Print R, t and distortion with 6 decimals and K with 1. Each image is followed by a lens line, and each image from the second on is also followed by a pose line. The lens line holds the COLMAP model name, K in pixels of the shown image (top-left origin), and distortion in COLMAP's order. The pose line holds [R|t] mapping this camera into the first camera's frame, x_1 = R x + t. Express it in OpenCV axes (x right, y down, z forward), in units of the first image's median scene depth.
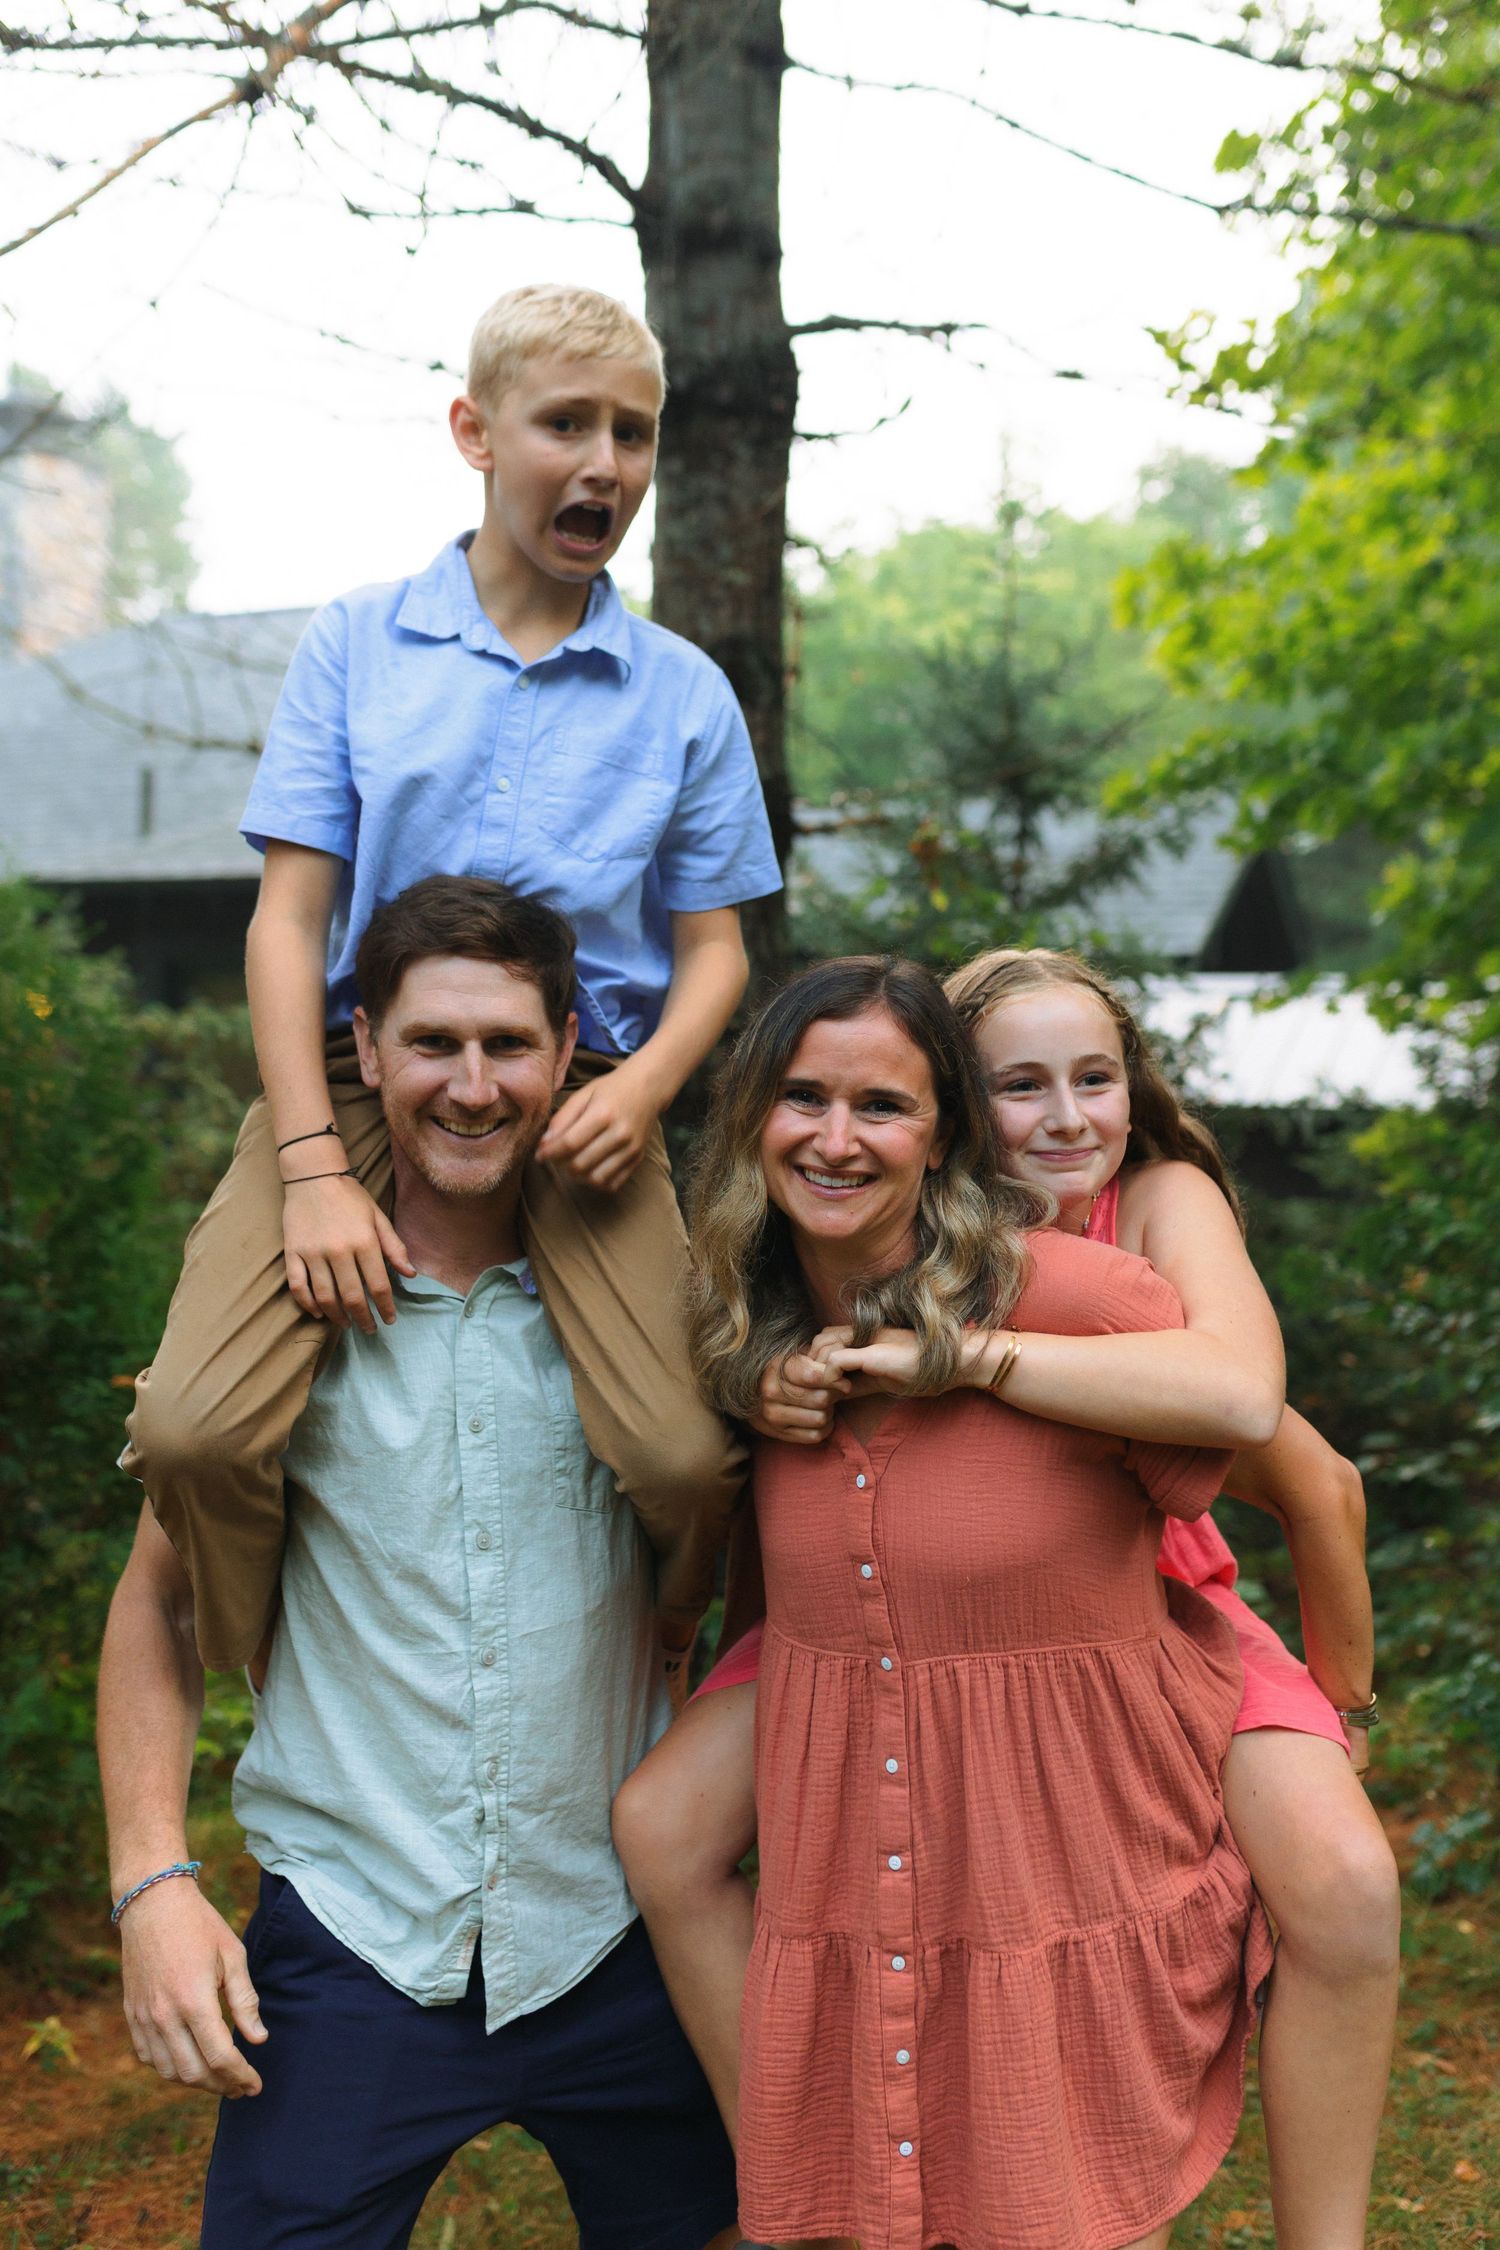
lens RADIAL K [[2177.4, 0, 750.0], [0, 2177.4, 1125.0], [0, 0, 1]] dist [0.011186, 0.003968]
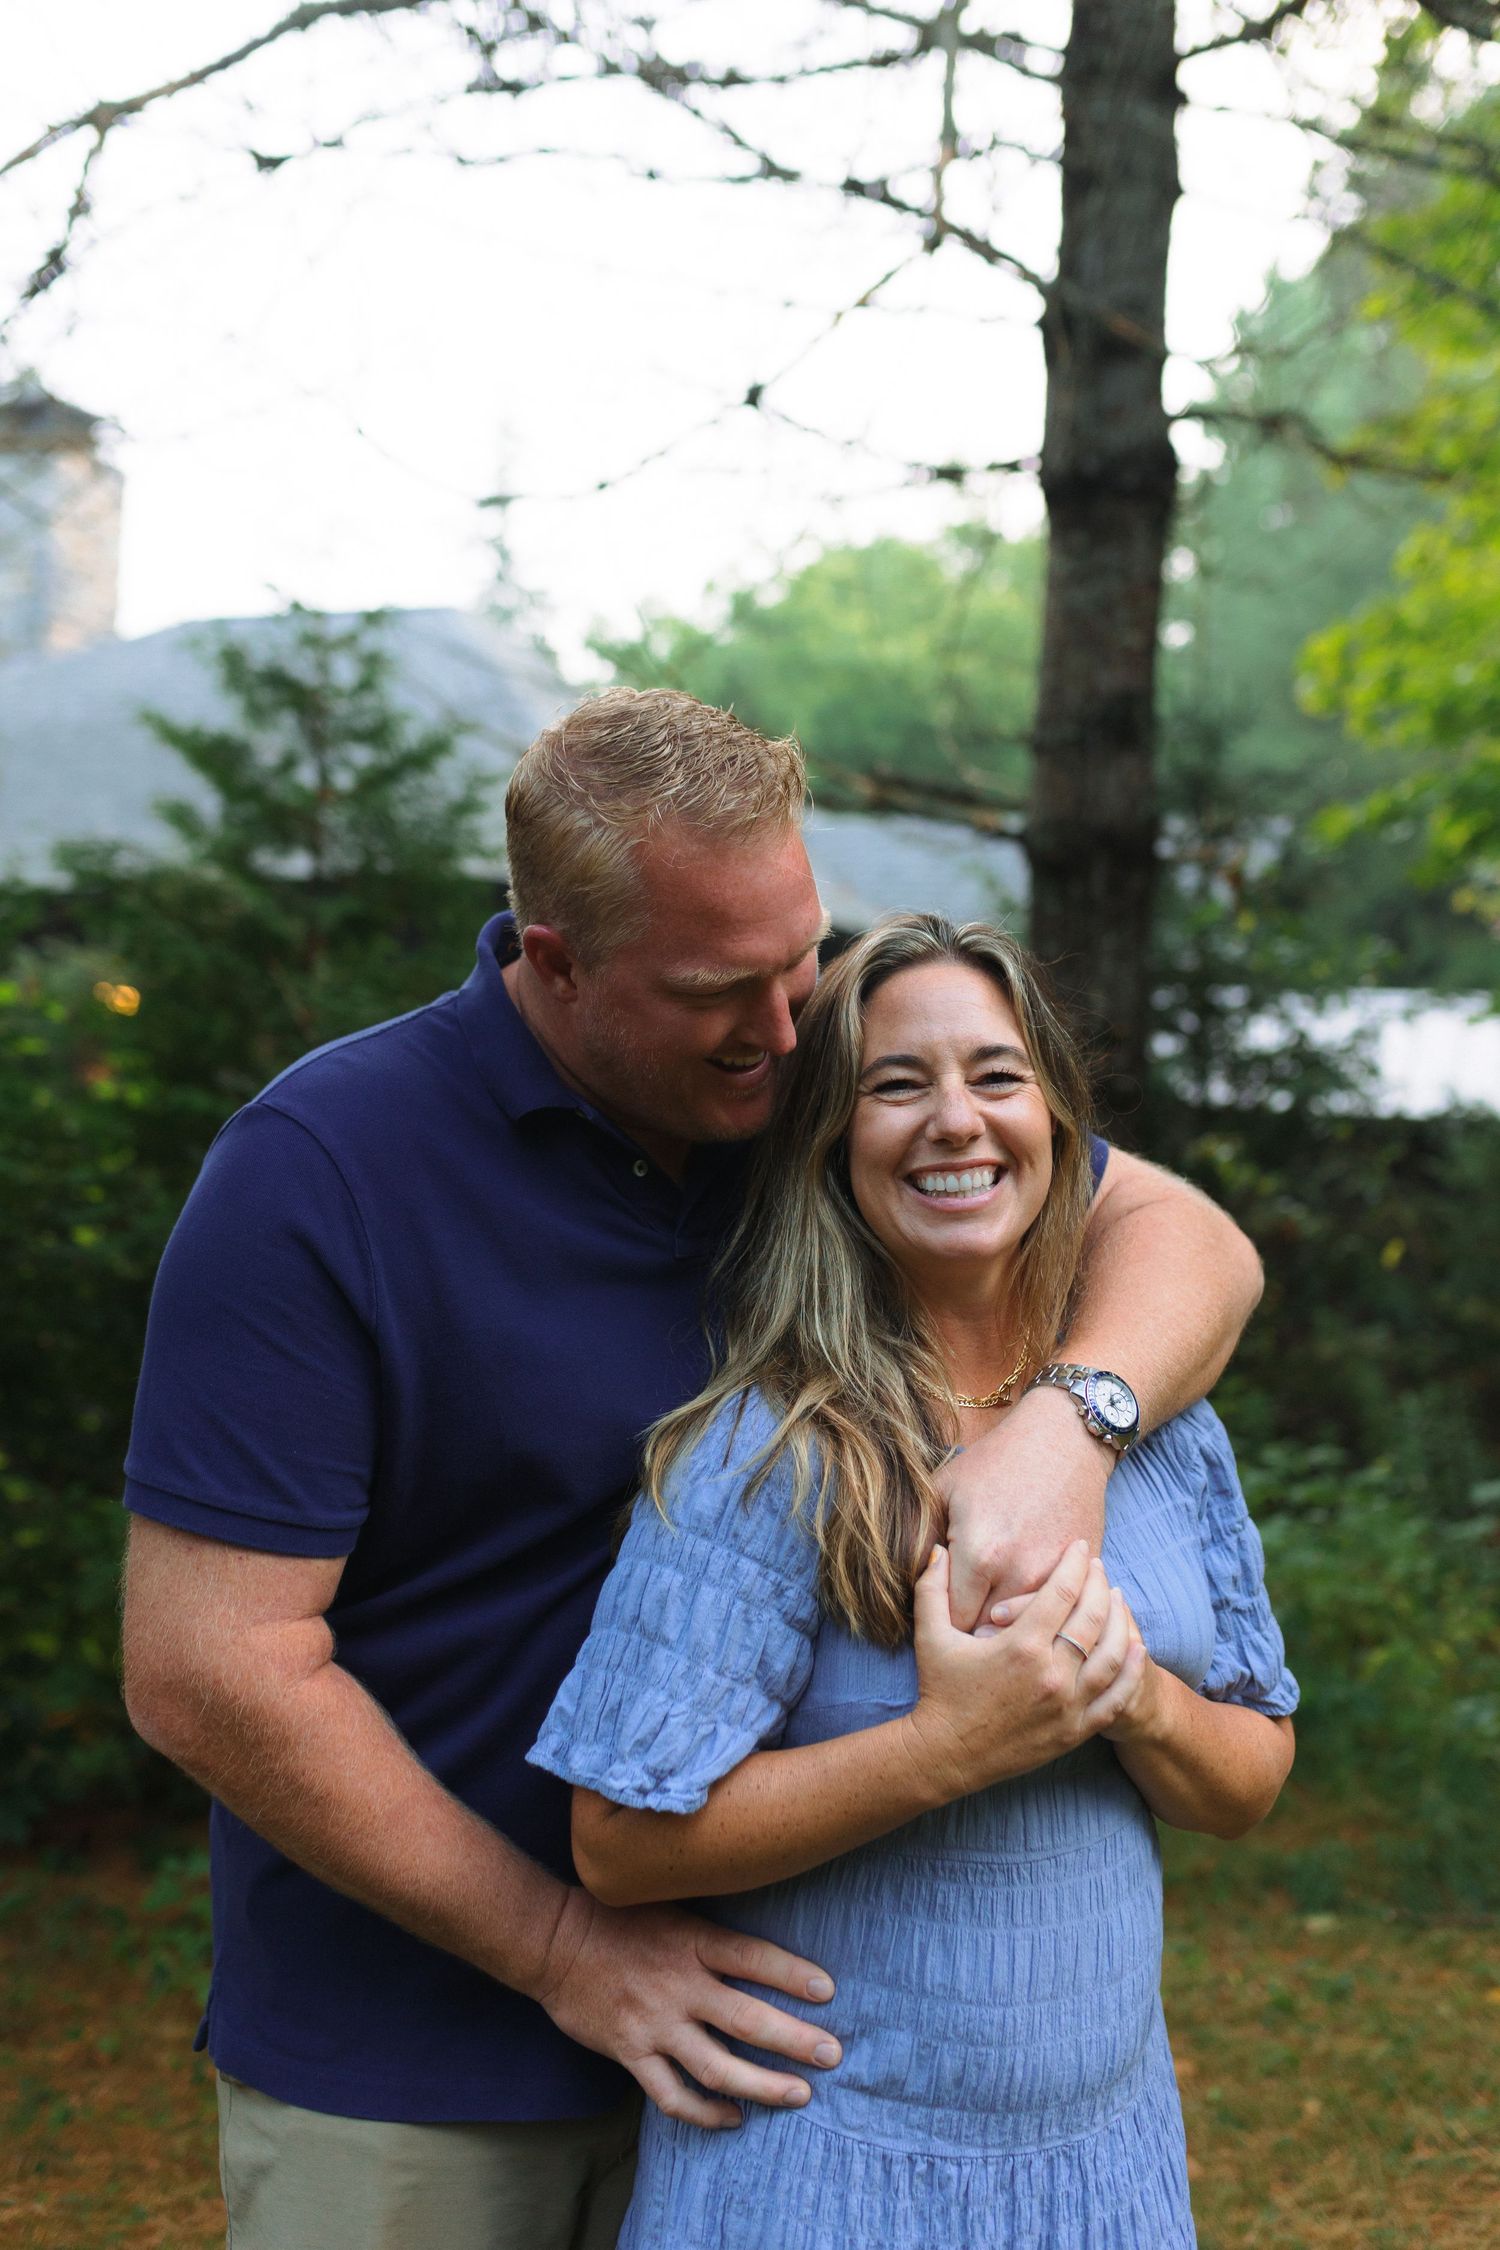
lens RADIAL K [[2177.4, 0, 750.0], [0, 2177.4, 1125.0], [0, 0, 1]] dist [0.011186, 0.003968]
pose [[0.997986, 0.017451, 0.060981, -0.180225], [-0.017412, 0.999848, -0.001173, 0.005969], [-0.060992, 0.000108, 0.998138, -0.087024]]
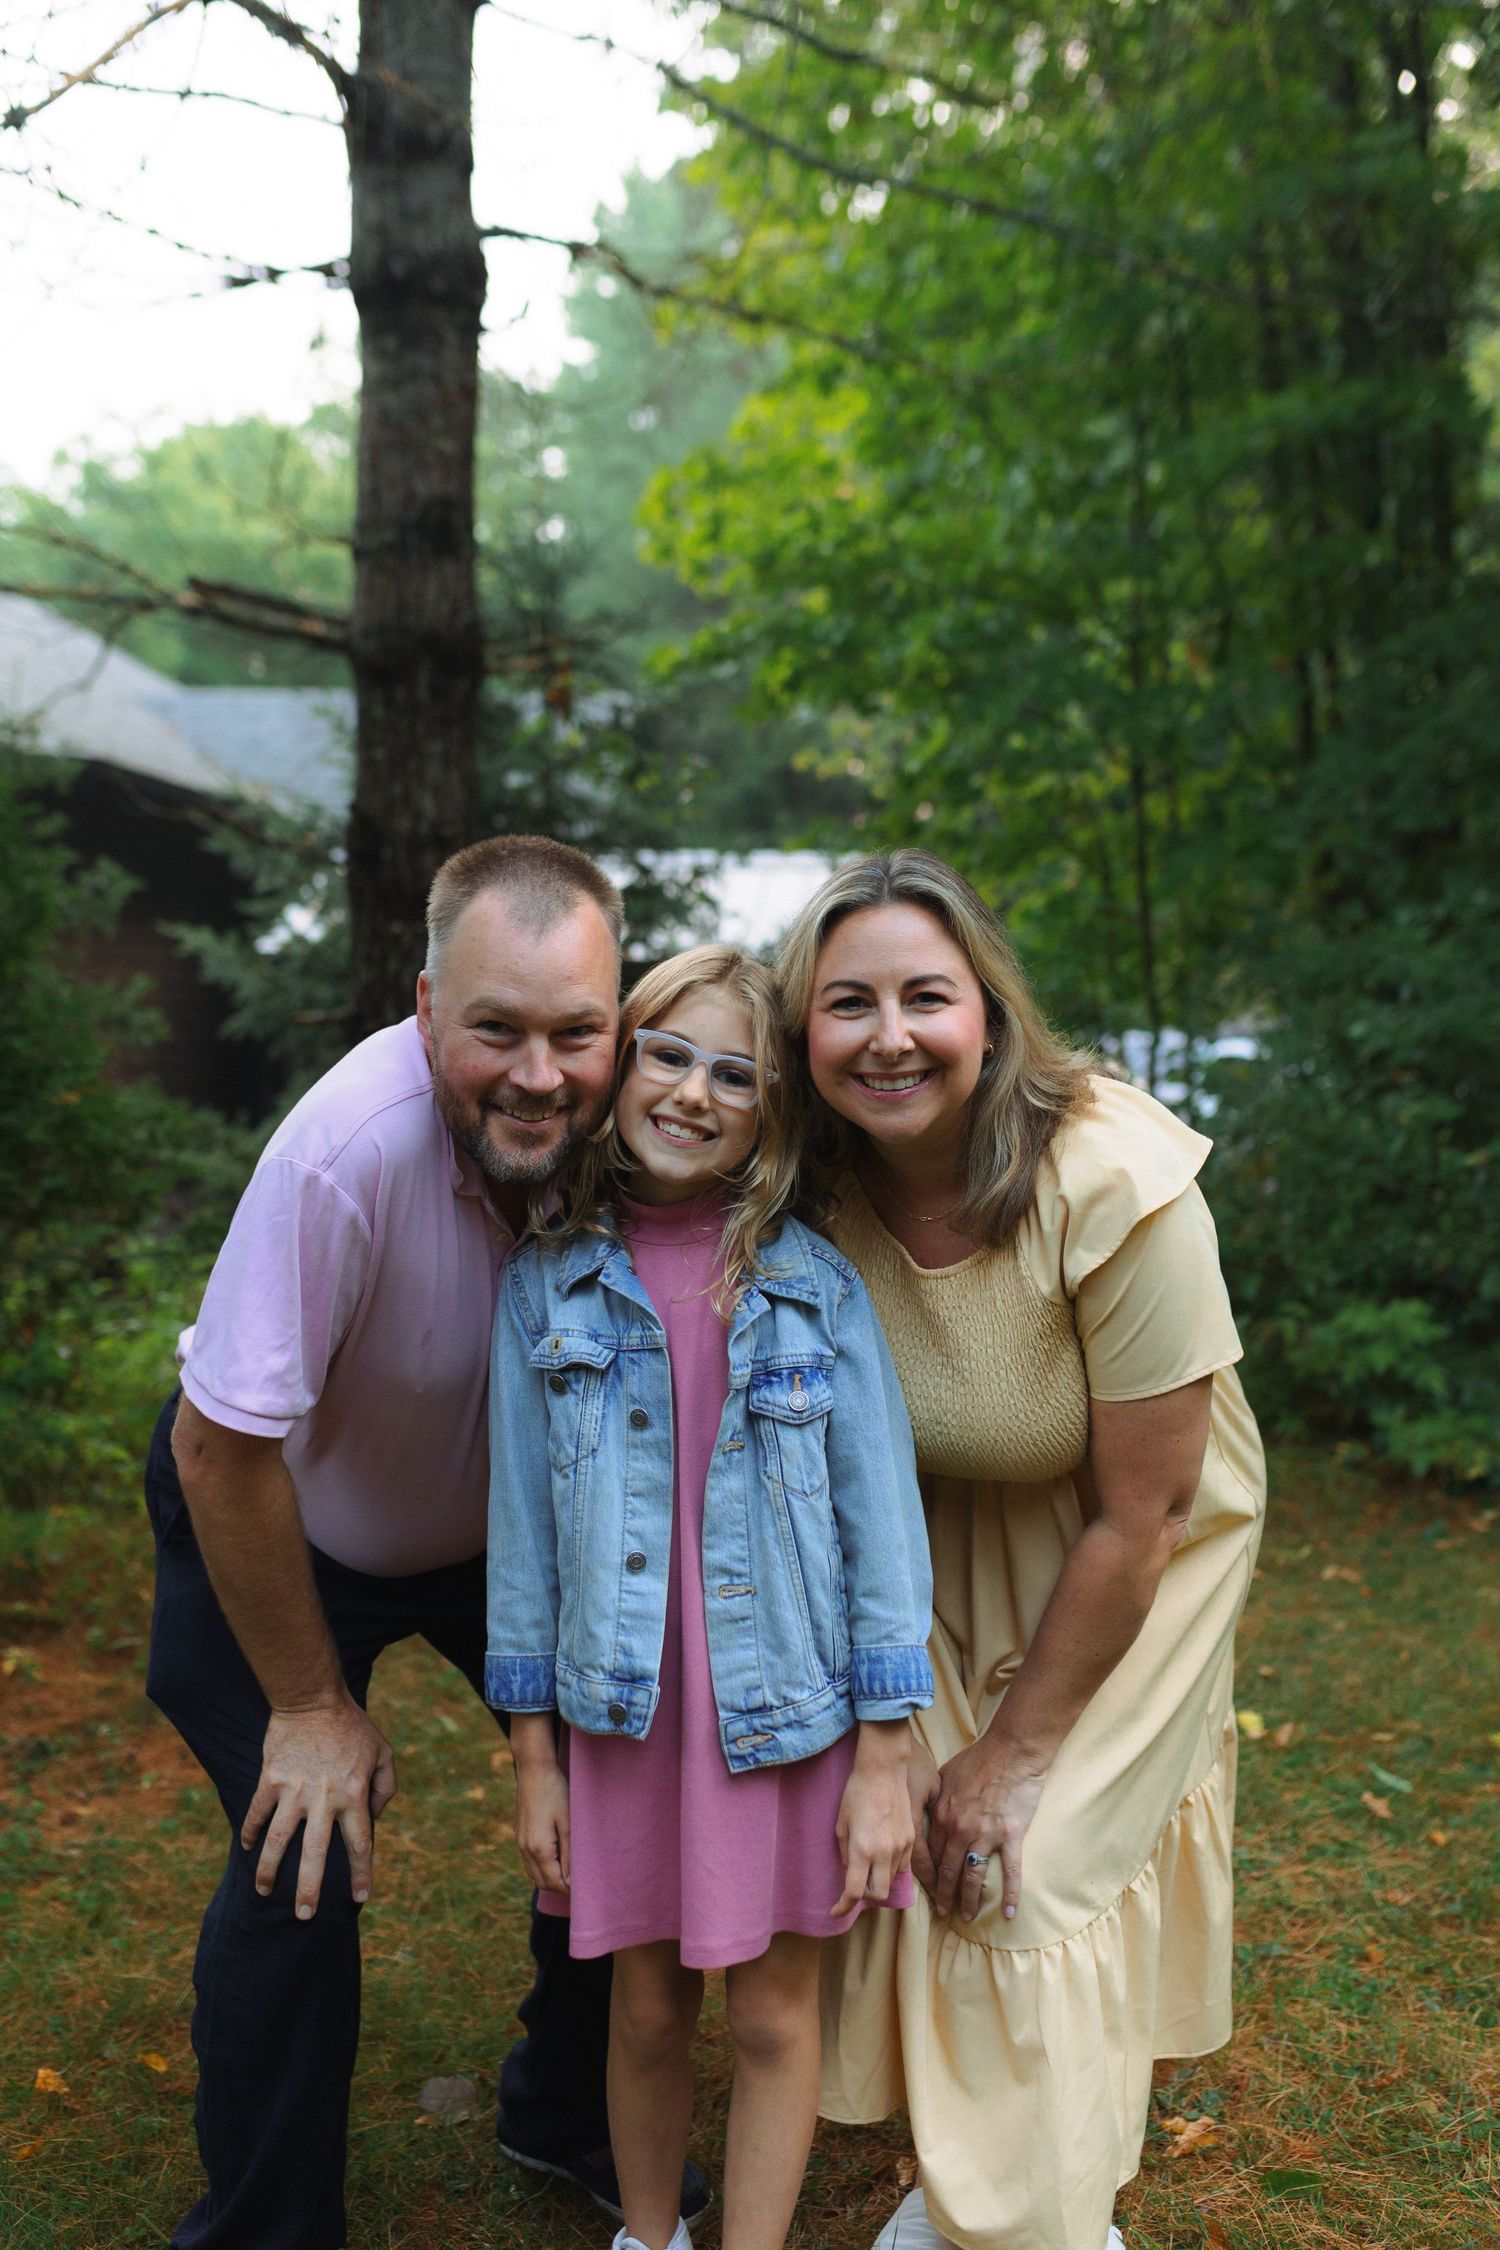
lens RADIAL K [[2177.4, 0, 750.0], [0, 2177.4, 1125.0], [0, 0, 1]] dist [0.011186, 0.003968]
pose [[0.944244, -0.022725, 0.328460, -0.161825], [0.010411, 0.999177, 0.039202, 0.044949], [-0.329081, -0.033596, 0.943704, -0.109979]]
